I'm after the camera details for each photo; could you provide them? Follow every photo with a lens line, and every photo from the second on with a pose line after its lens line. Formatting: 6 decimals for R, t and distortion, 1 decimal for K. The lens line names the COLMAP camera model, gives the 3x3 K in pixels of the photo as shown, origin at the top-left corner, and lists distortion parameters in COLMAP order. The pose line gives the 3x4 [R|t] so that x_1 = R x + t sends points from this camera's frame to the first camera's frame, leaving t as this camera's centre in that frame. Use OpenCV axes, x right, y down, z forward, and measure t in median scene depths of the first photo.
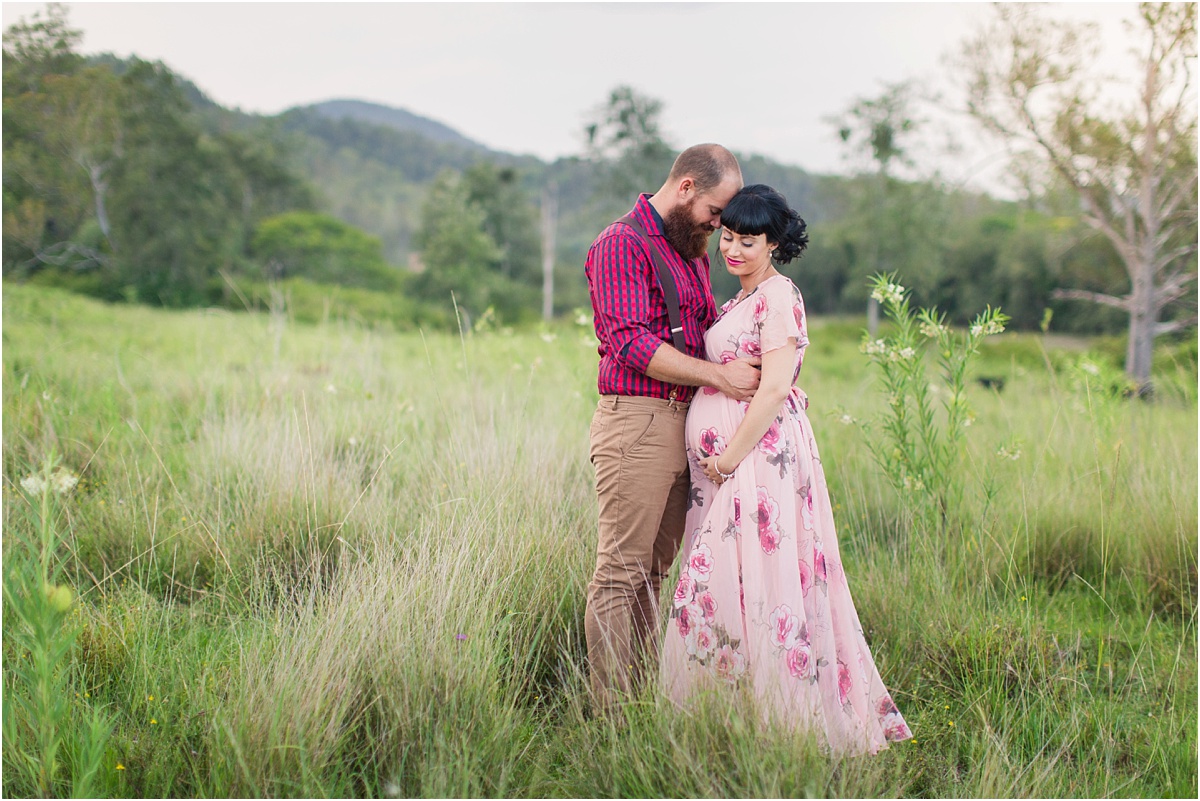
lens RADIAL K [[1718.5, 0, 598.9], [0, 1718.5, 434.6], [0, 0, 1]] dist [0.012604, 0.004261]
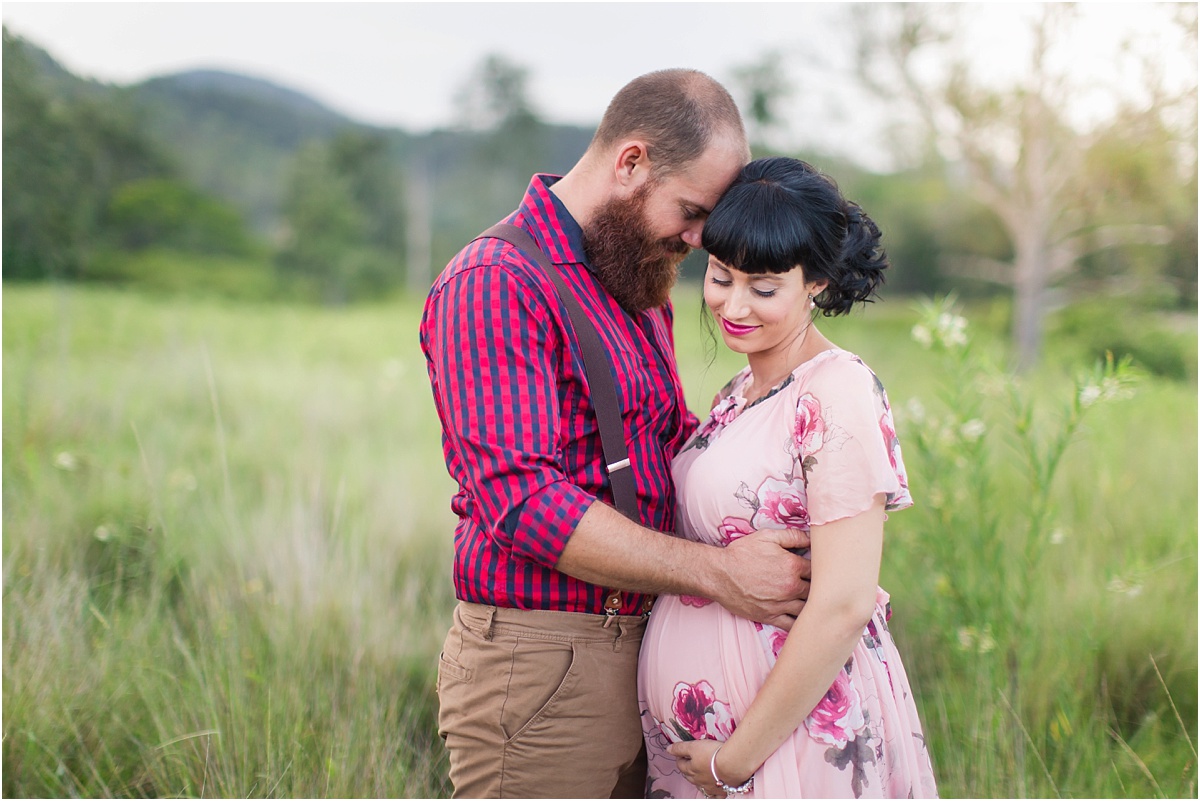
lens RADIAL K [[1719.4, 0, 647.1], [0, 1719.4, 401.5], [0, 0, 1]] dist [-0.013191, -0.003124]
pose [[0.994838, -0.019523, 0.099579, 0.000751], [0.019555, 0.999809, 0.000658, -0.008810], [-0.099572, 0.001293, 0.995029, 0.059610]]
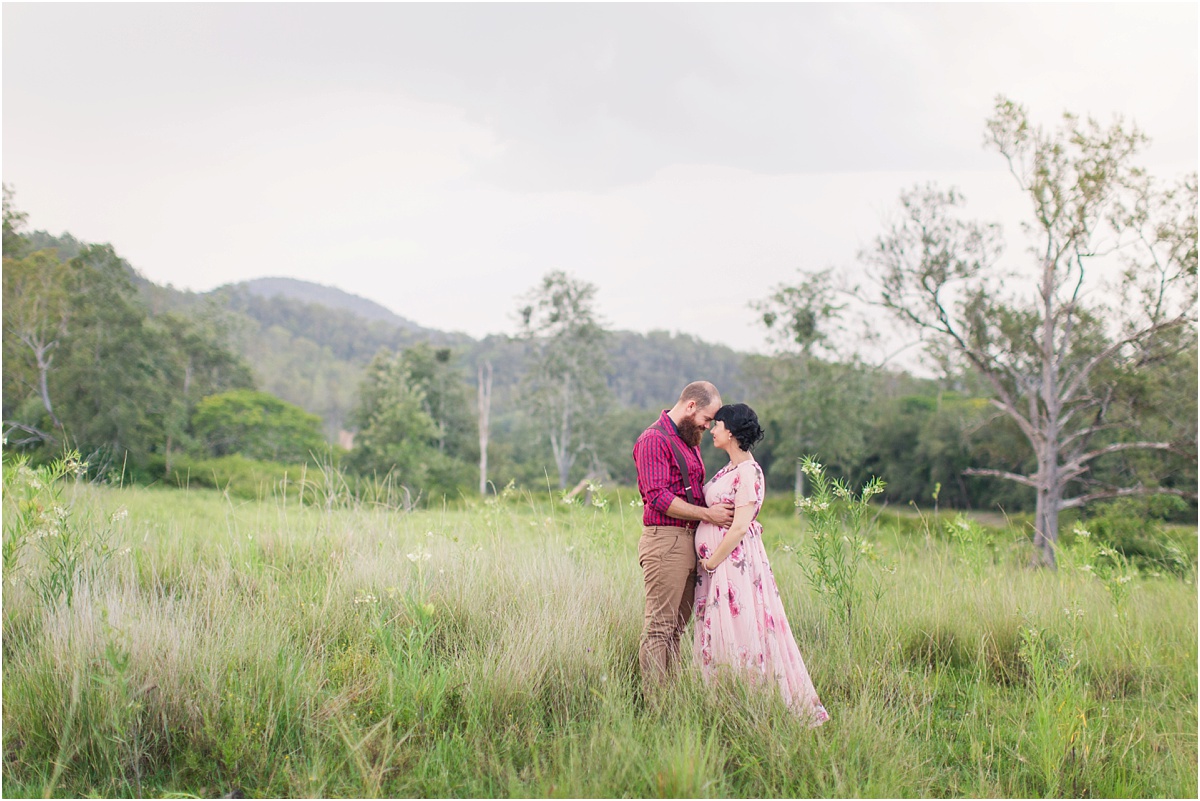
lens RADIAL K [[1724.9, 0, 600.0], [0, 1724.9, 400.5], [0, 0, 1]] dist [0.064503, 0.006011]
pose [[0.999066, 0.003067, 0.043111, -0.013118], [0.002214, 0.992535, -0.121939, 0.006914], [-0.043163, 0.121921, 0.991601, -0.079898]]
